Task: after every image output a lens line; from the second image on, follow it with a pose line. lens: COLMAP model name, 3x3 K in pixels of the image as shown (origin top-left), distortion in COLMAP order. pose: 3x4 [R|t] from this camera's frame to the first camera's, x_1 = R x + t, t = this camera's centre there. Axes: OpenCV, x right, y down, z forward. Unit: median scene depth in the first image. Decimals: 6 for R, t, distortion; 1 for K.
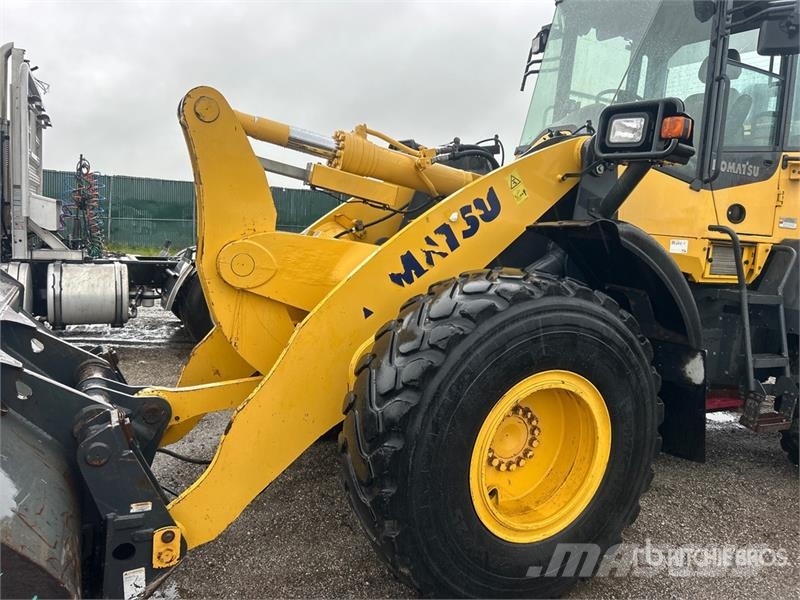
lens RADIAL K [[606.7, 0, 400.0], [0, 606.7, 300.0], [0, 0, 1]] dist [0.067479, -0.088636]
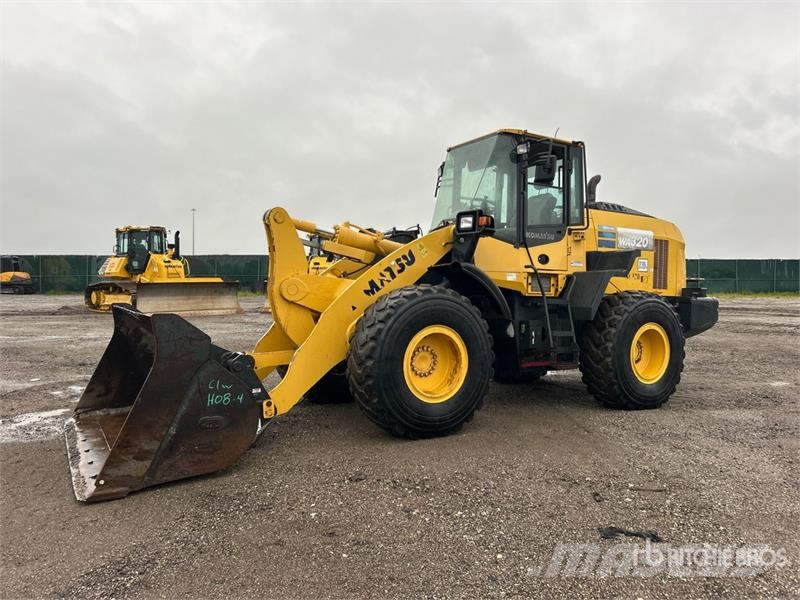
lens RADIAL K [[600.5, 0, 400.0], [0, 600.5, 300.0], [0, 0, 1]] dist [0.380770, -0.083580]
pose [[0.997995, -0.036722, 0.051553, 0.000104], [0.042536, 0.992264, -0.116632, 0.235195], [-0.046871, 0.118591, 0.991836, -1.070747]]
